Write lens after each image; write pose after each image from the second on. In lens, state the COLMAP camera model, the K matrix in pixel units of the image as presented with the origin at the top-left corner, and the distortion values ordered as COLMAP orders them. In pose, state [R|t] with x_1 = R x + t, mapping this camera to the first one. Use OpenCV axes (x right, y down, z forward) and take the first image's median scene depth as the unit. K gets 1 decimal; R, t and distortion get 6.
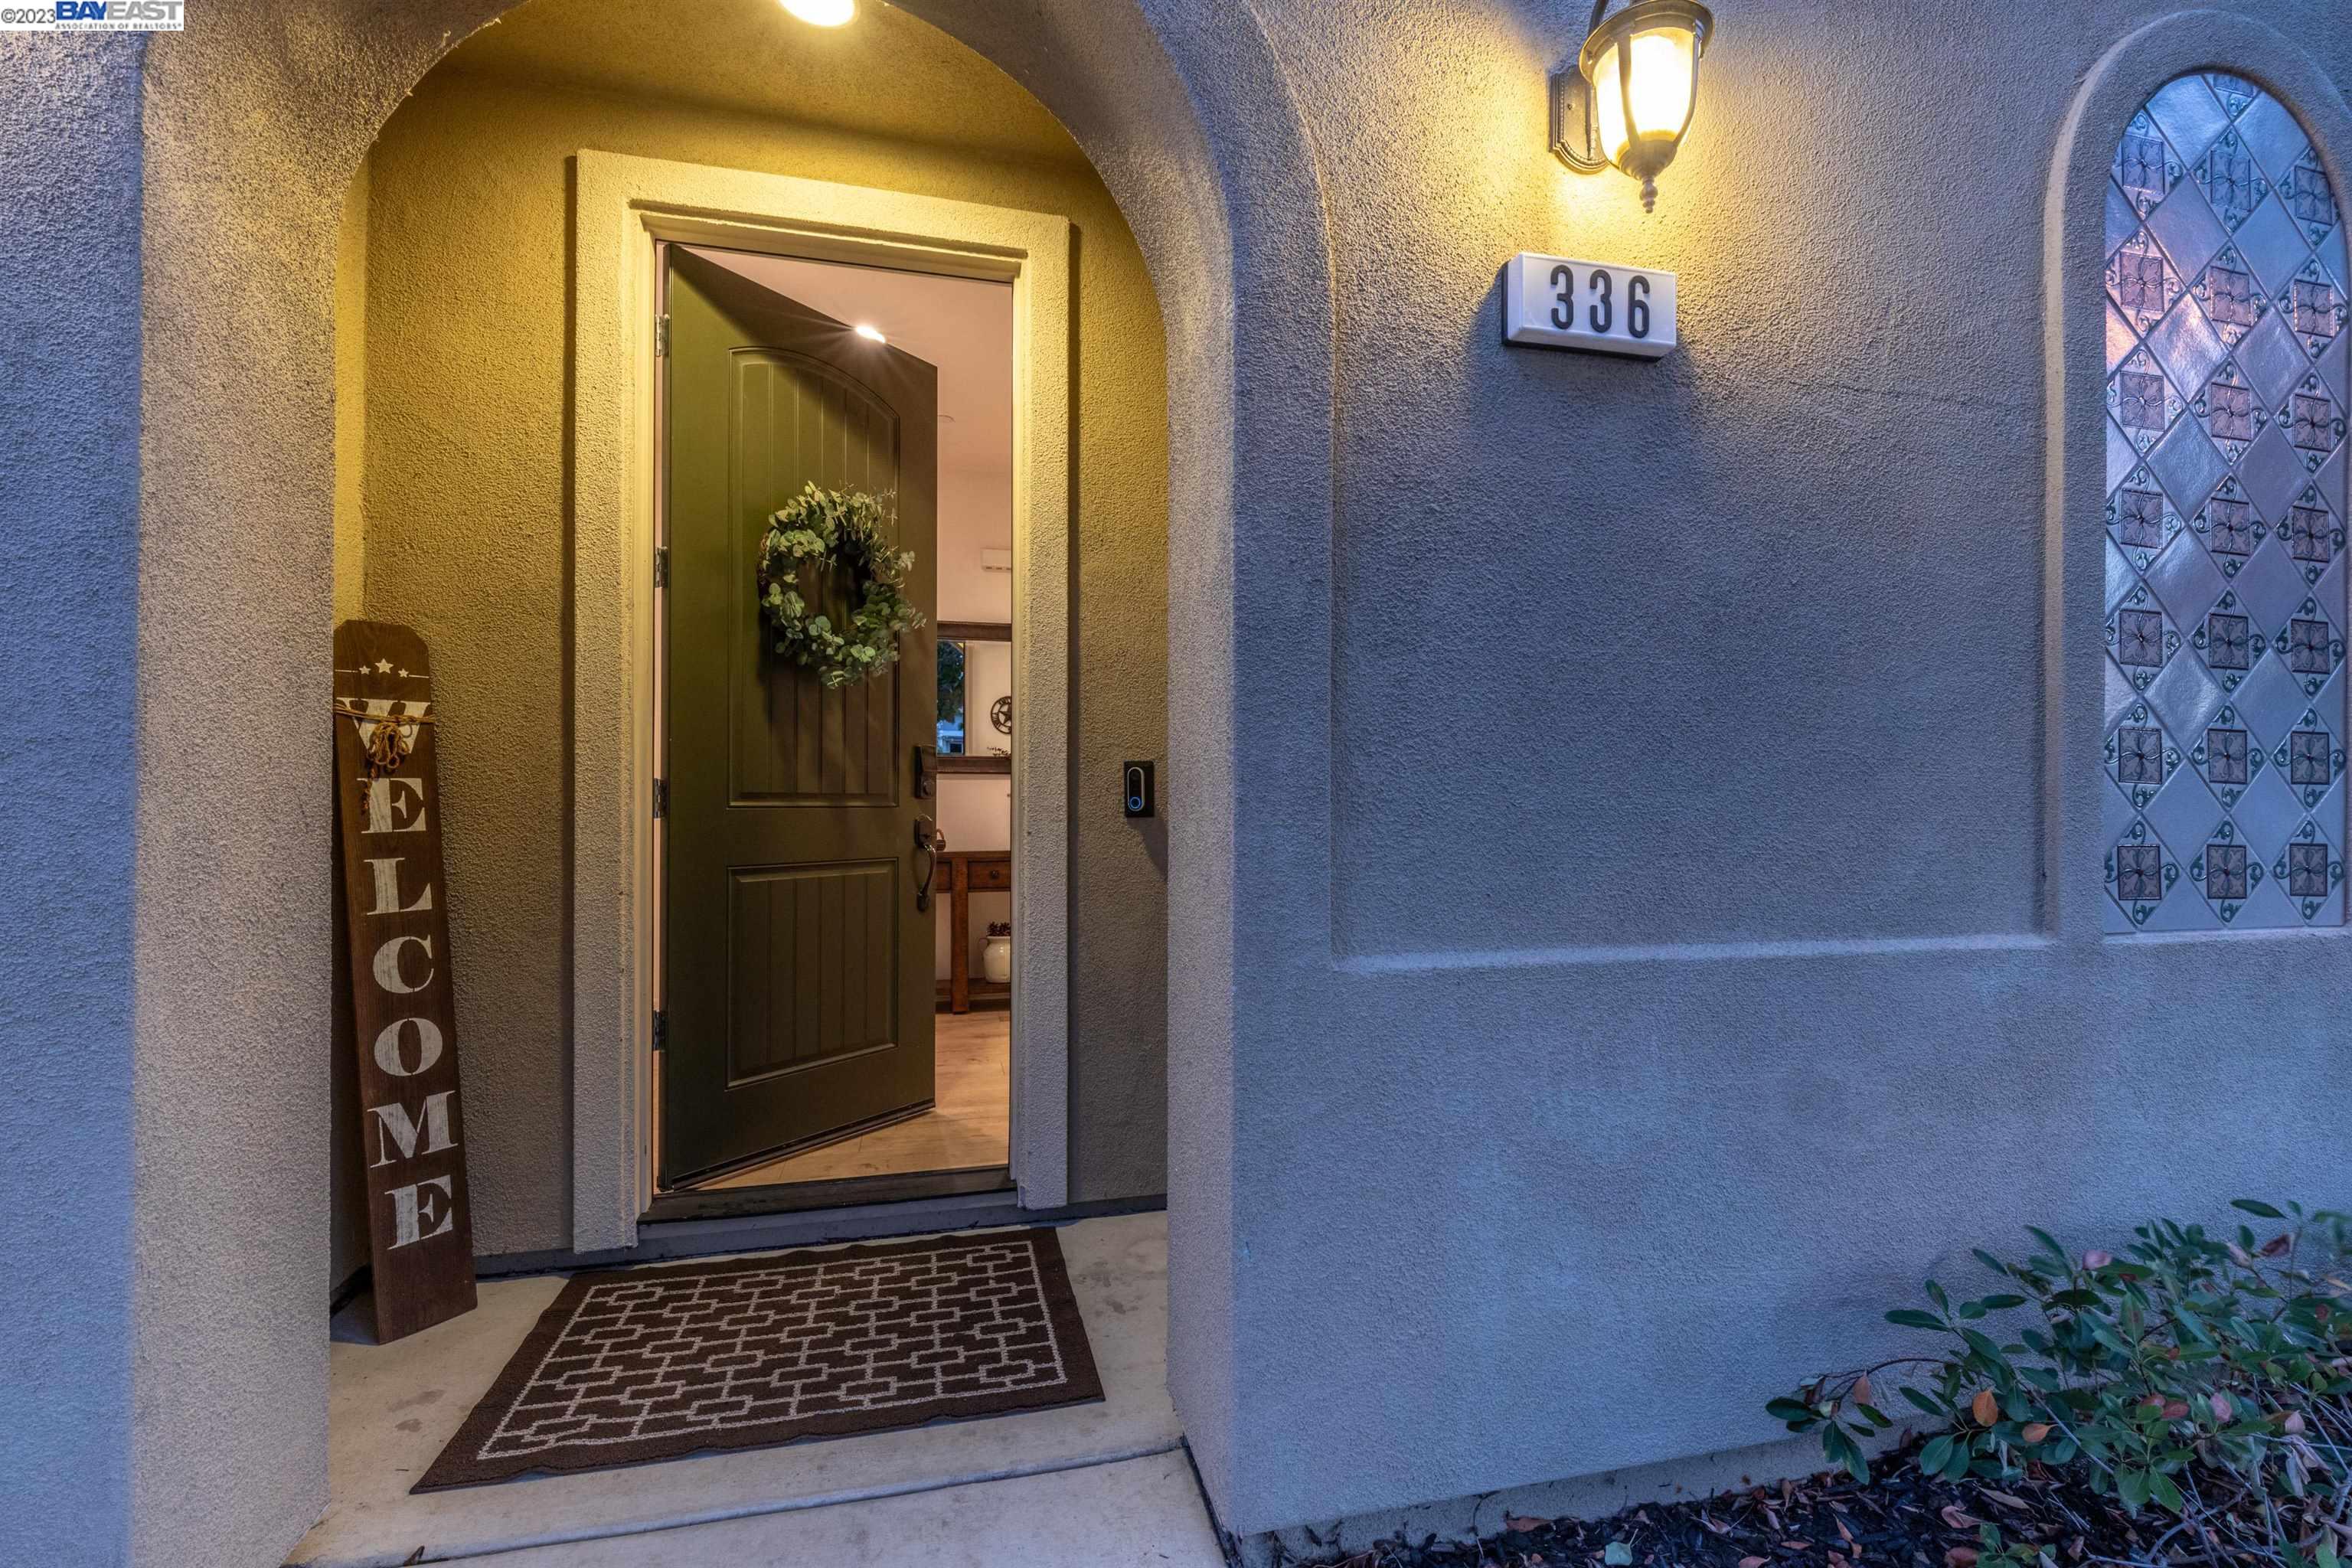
lens RADIAL K [[1040.2, 0, 1191.7], [0, 1040.2, 797.6], [0, 0, 1]] dist [0.003347, -0.000482]
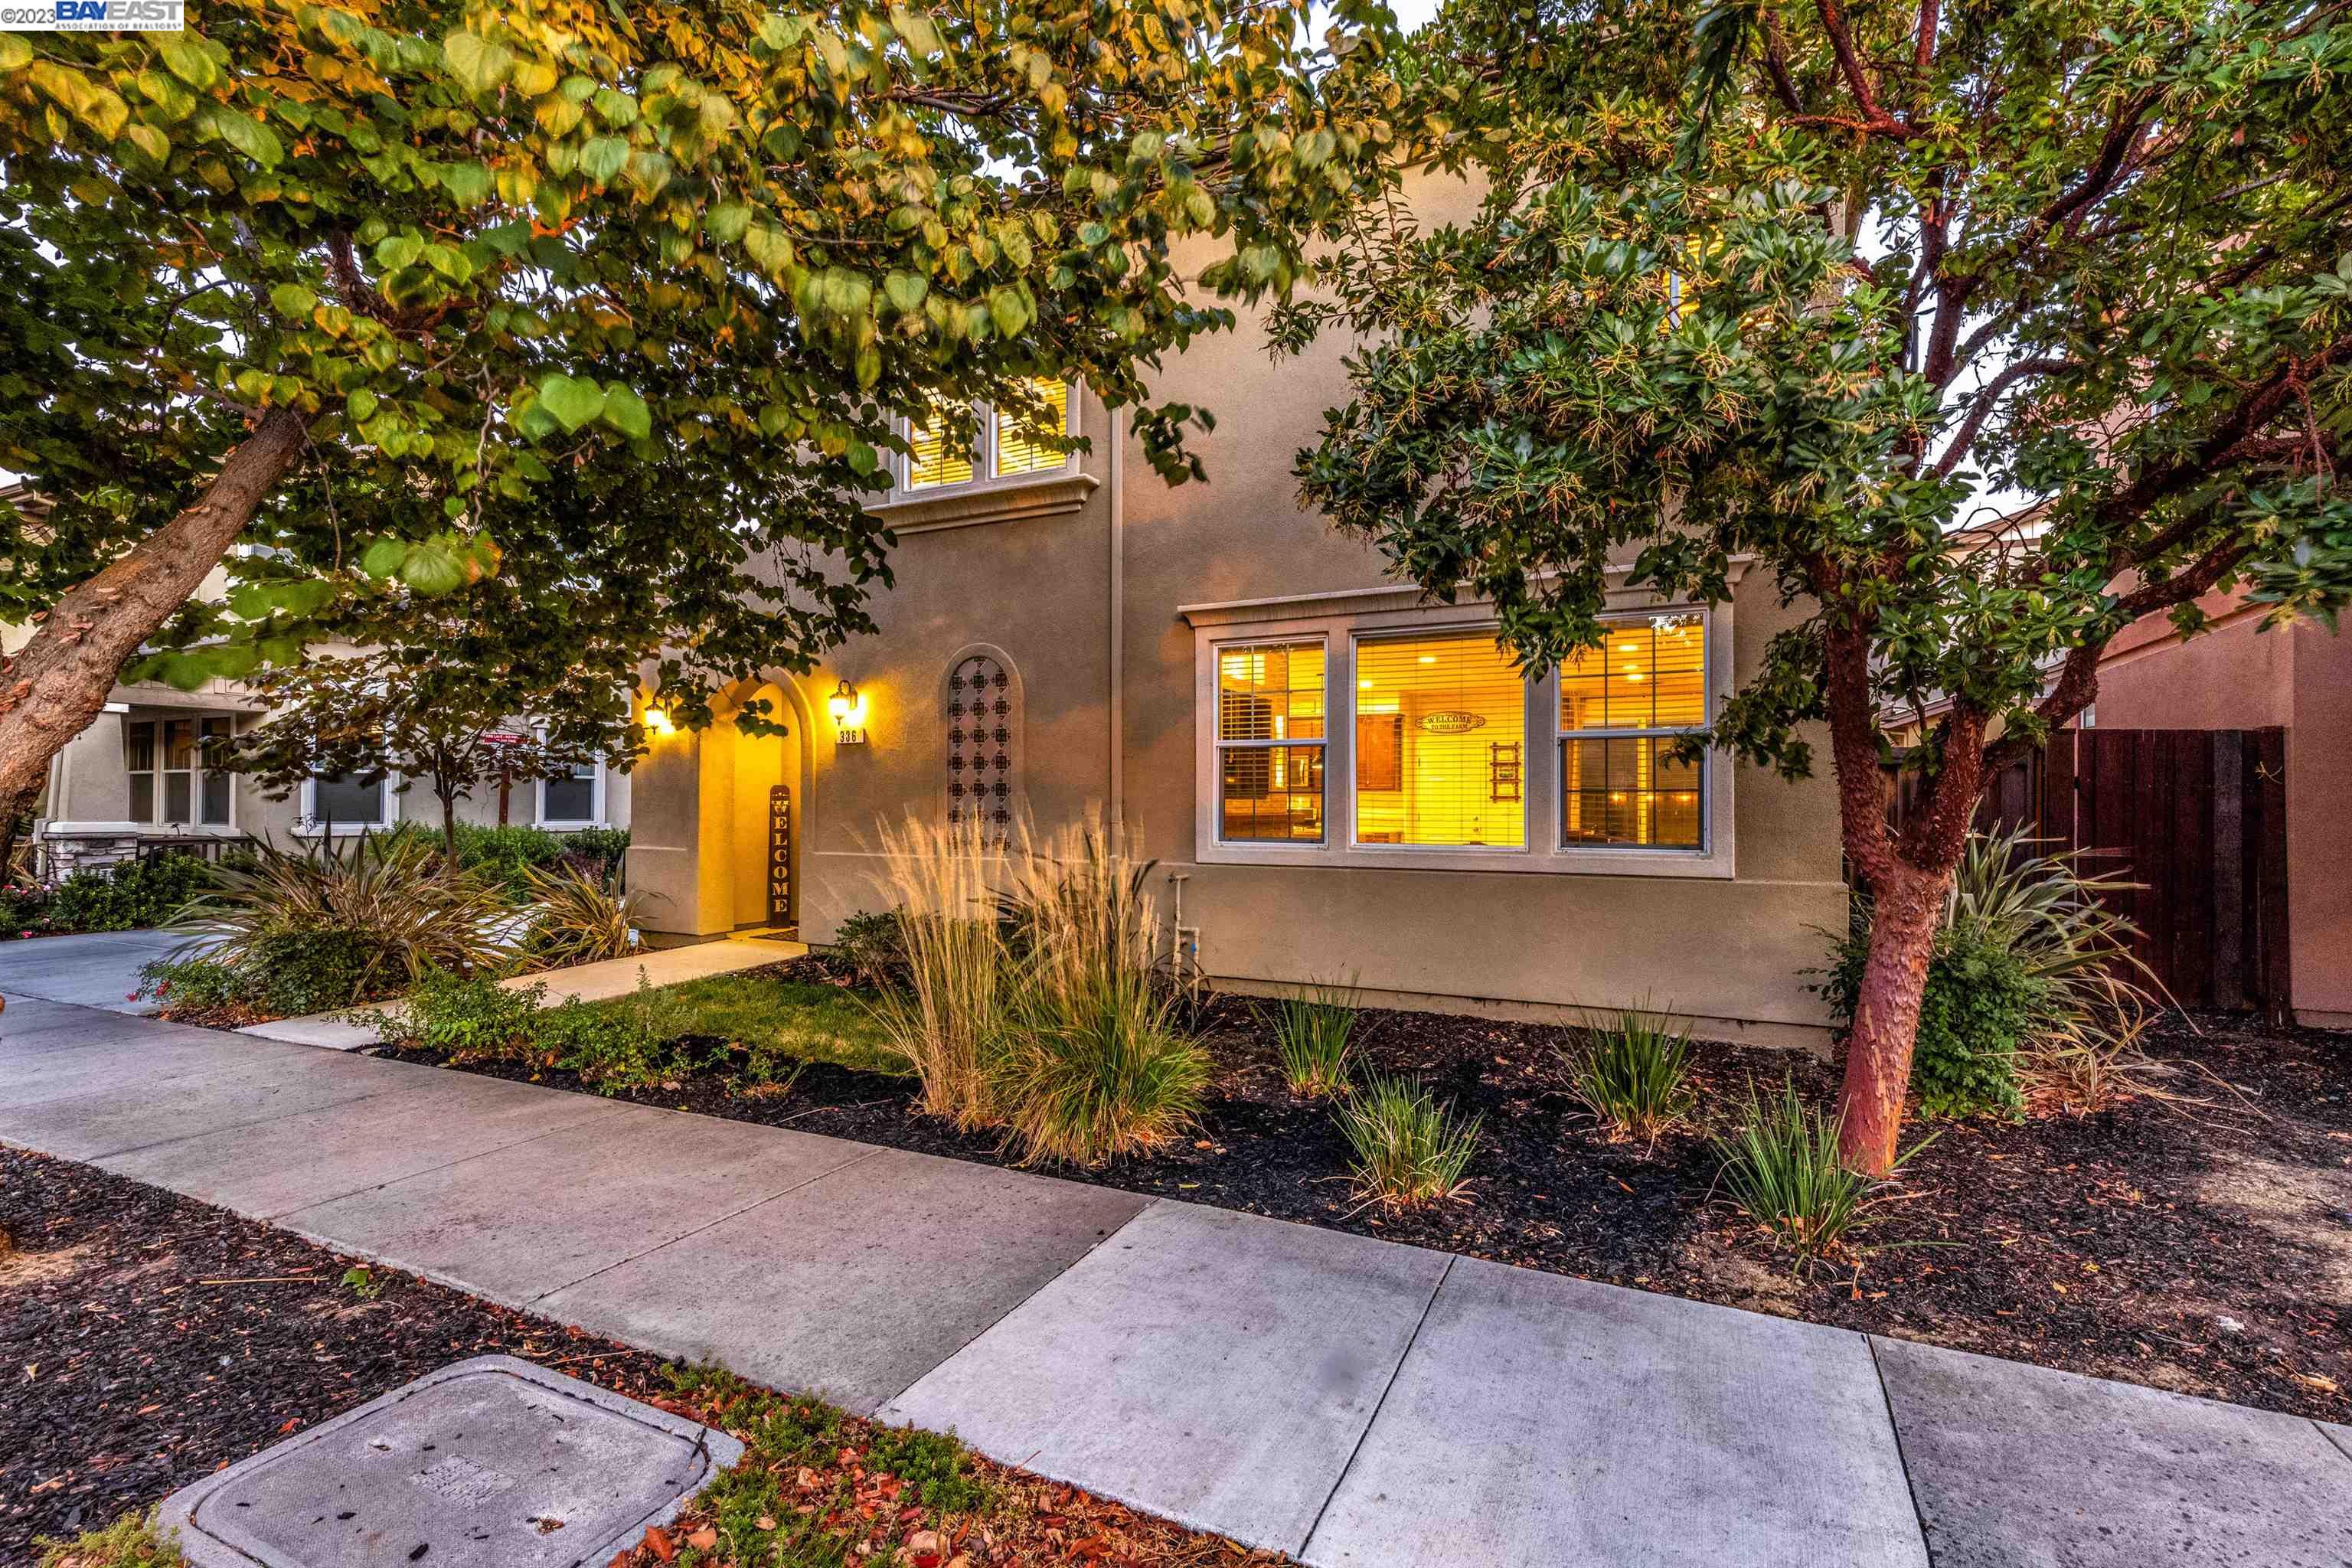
lens RADIAL K [[1058.0, 0, 1184.3], [0, 1058.0, 794.4], [0, 0, 1]] dist [0.003082, 0.000128]
pose [[0.761217, -0.008214, -0.648446, 4.891914], [-0.001233, 0.999900, -0.014112, -0.071924], [0.648497, 0.011542, 0.761130, -1.938811]]
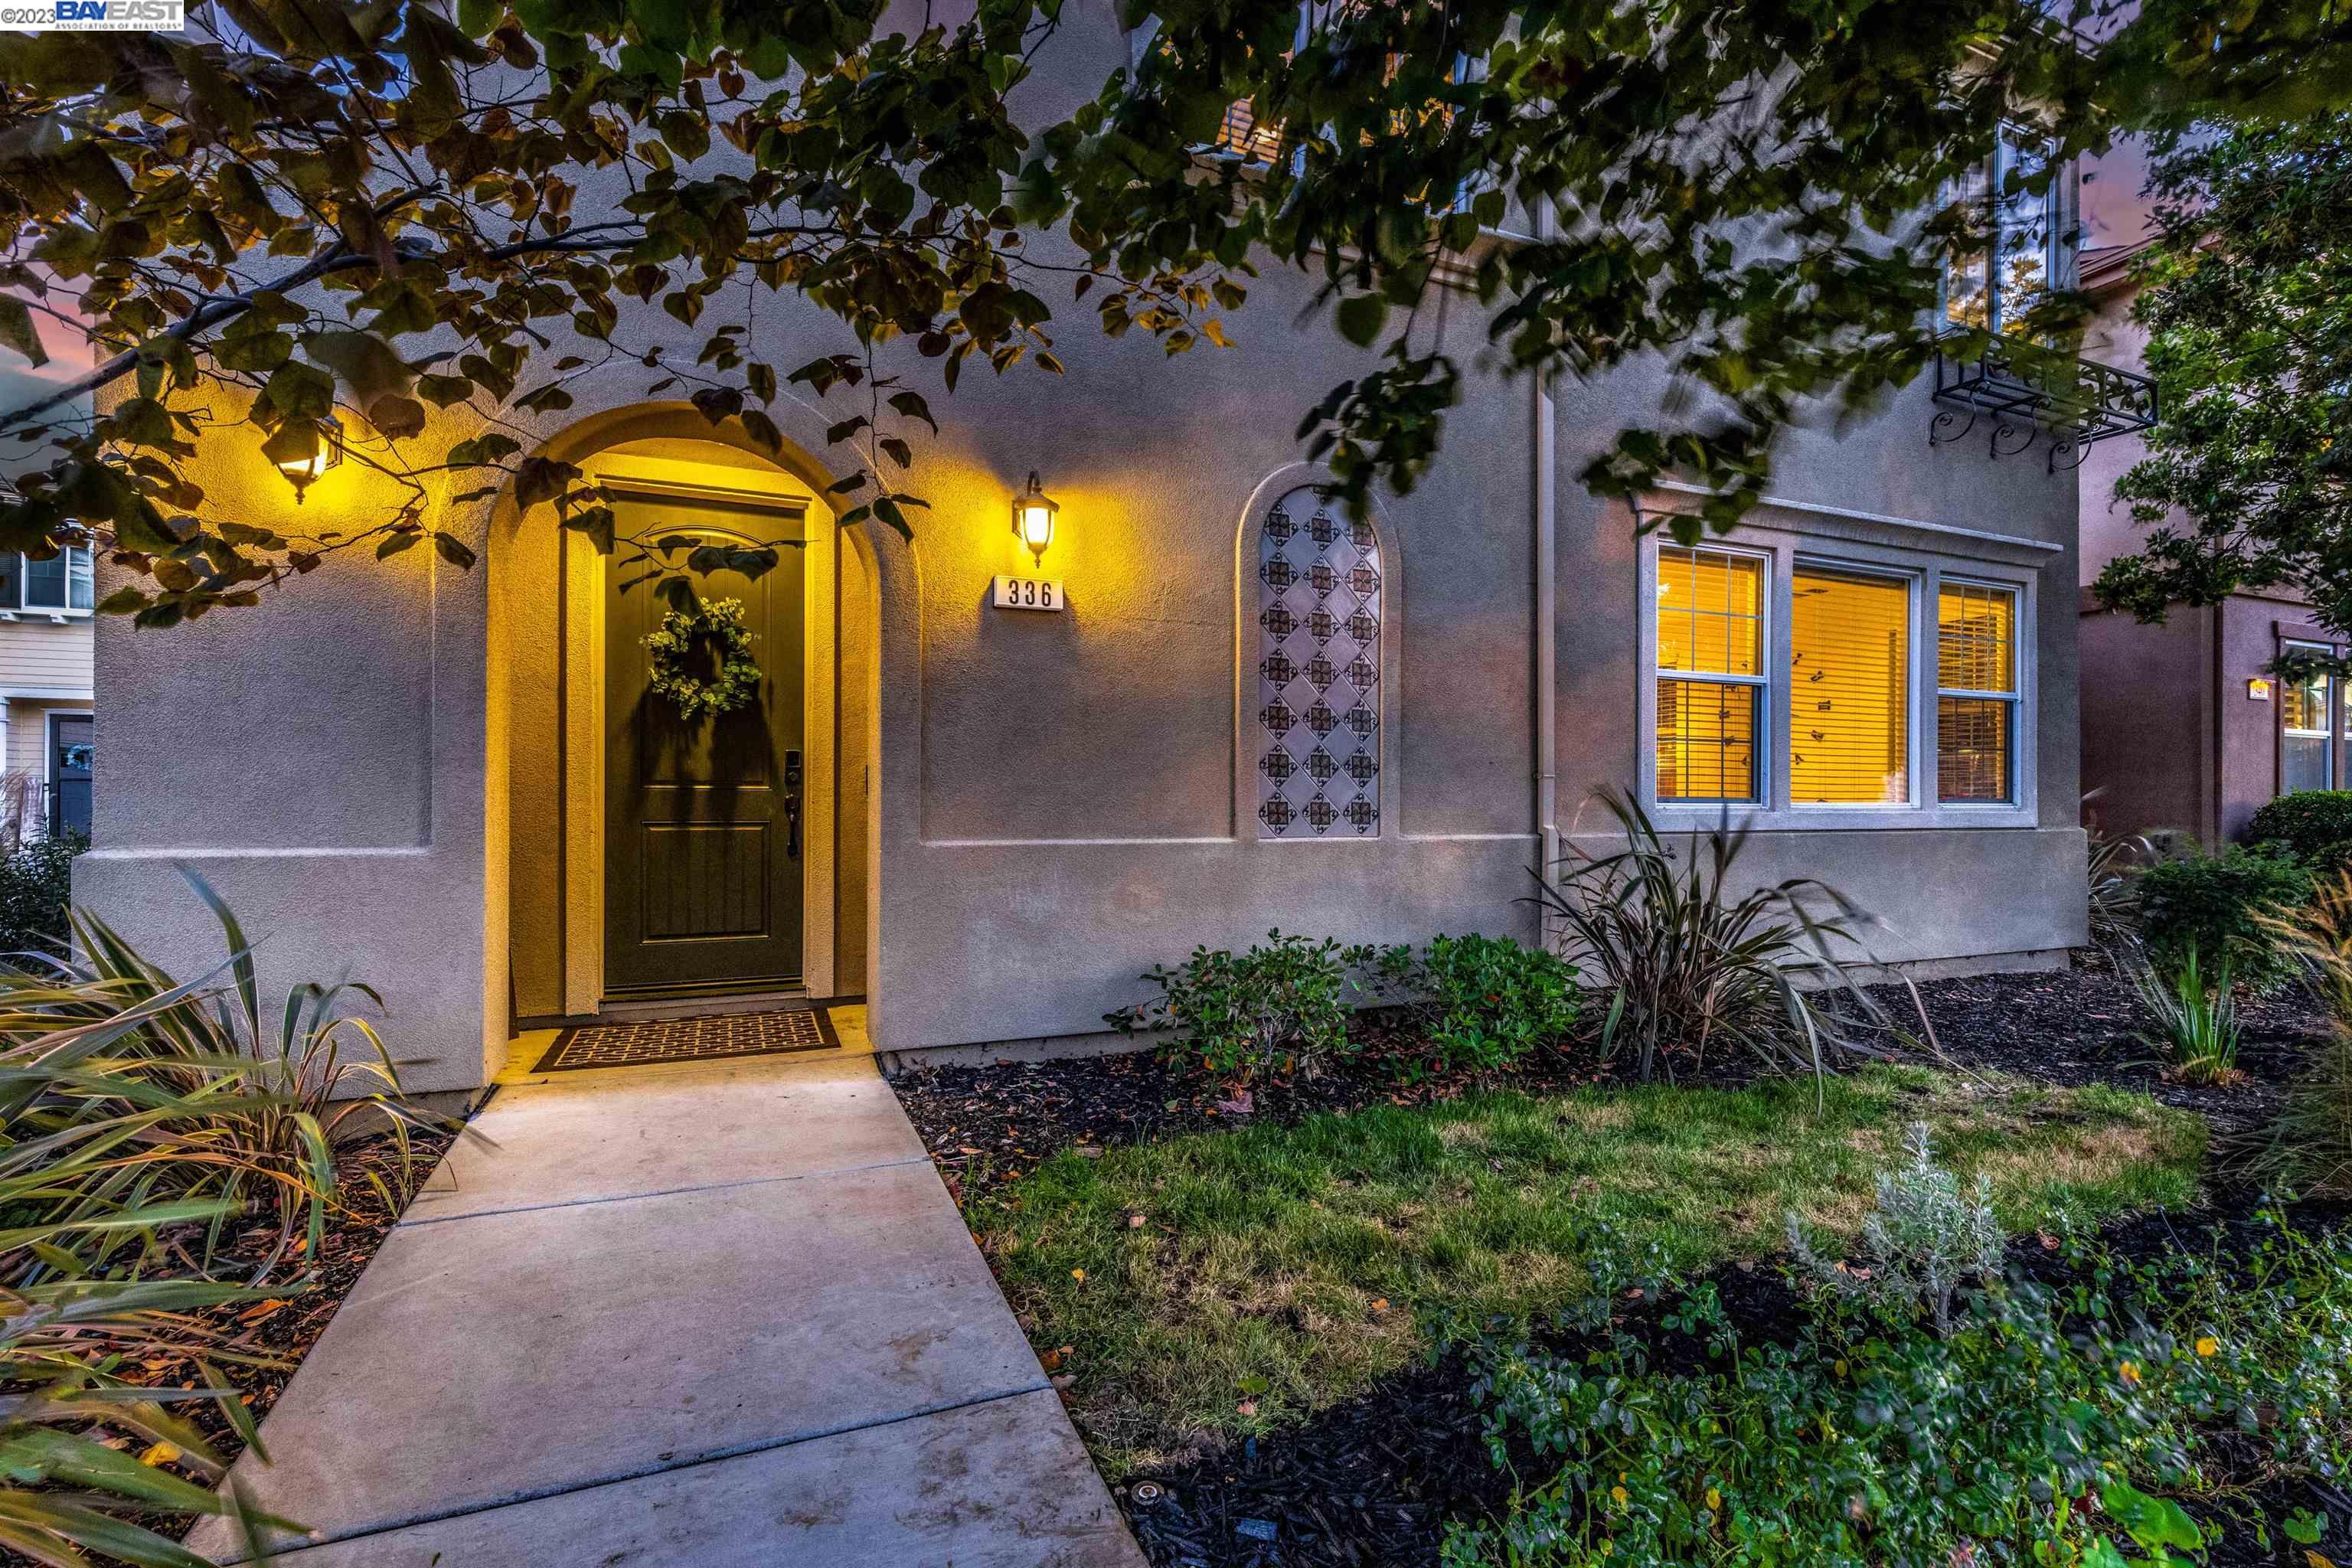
lens RADIAL K [[1040.2, 0, 1191.7], [0, 1040.2, 797.6], [0, 0, 1]] dist [0.003347, -0.000482]
pose [[0.987217, 0.000341, 0.159380, 0.337107], [-0.000490, 0.999999, 0.000898, 0.034525], [-0.159379, -0.000965, 0.987217, -1.486757]]
